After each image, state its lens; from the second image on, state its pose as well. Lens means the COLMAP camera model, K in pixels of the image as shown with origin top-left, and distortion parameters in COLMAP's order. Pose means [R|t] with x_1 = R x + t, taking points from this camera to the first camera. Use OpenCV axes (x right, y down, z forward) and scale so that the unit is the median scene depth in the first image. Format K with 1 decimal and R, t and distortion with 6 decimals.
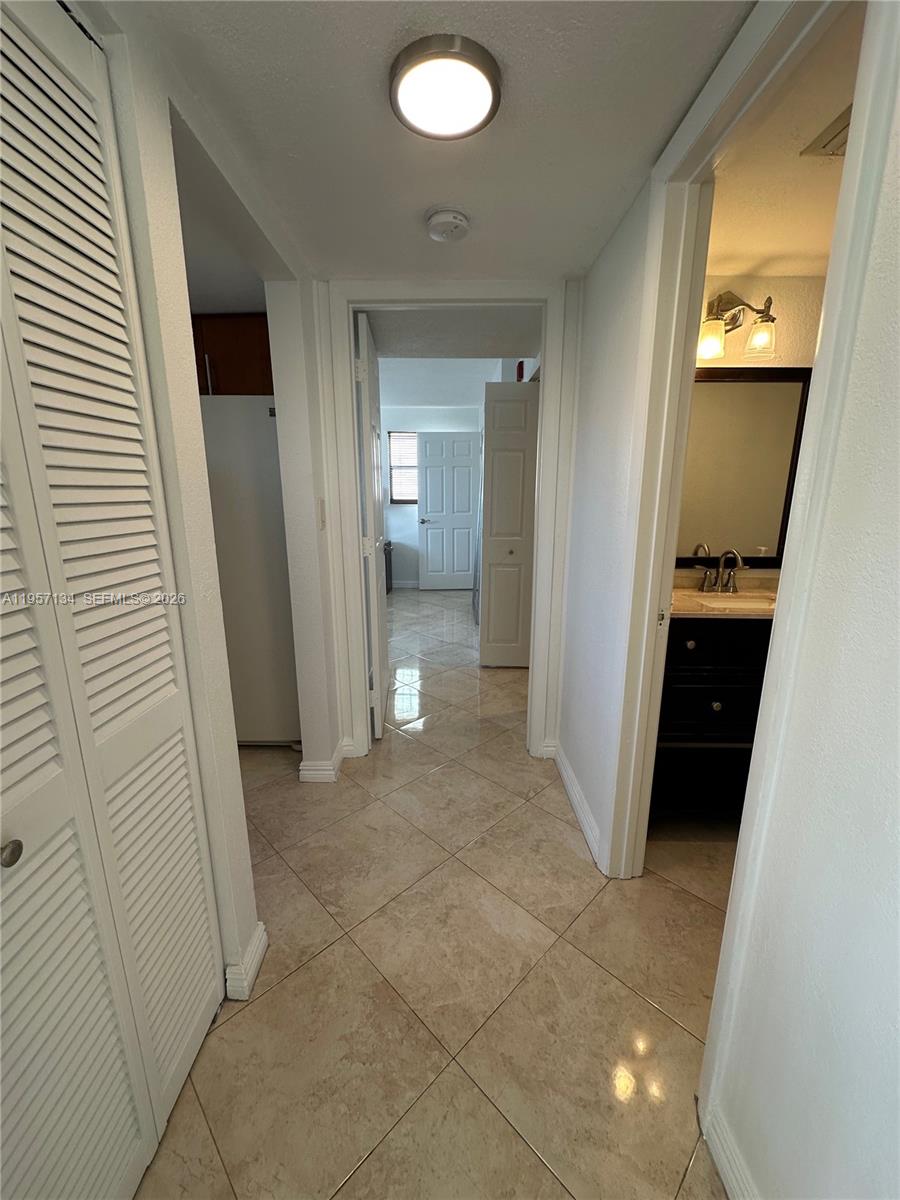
lens RADIAL K [[478.4, 0, 460.1], [0, 478.4, 598.7], [0, 0, 1]] dist [-0.002394, 0.000893]
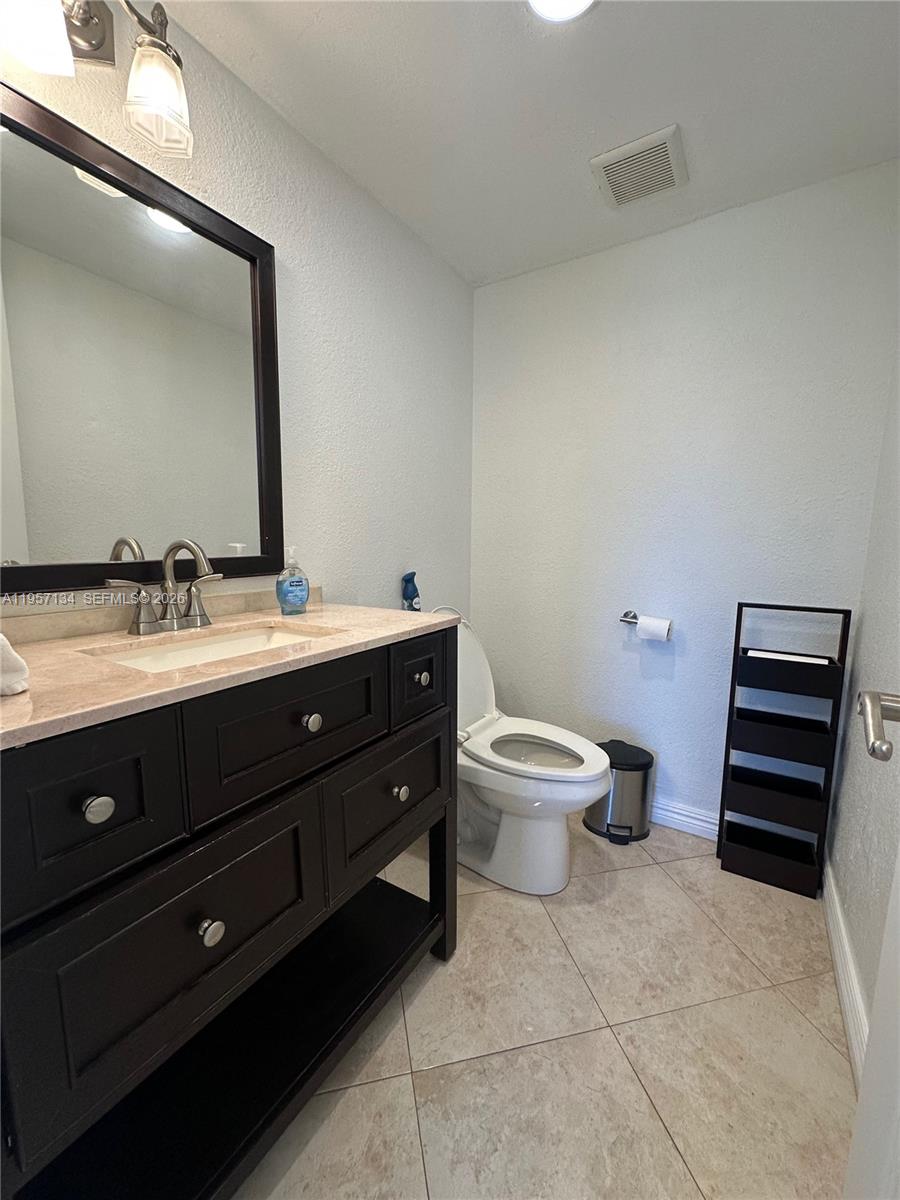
lens RADIAL K [[478.4, 0, 453.5], [0, 478.4, 601.7], [0, 0, 1]] dist [-0.002394, 0.000893]
pose [[0.524203, -0.113308, 0.844021, 0.280698], [0.179090, 0.983612, 0.020820, -0.001432], [-0.832549, 0.140242, 0.535905, 0.494743]]
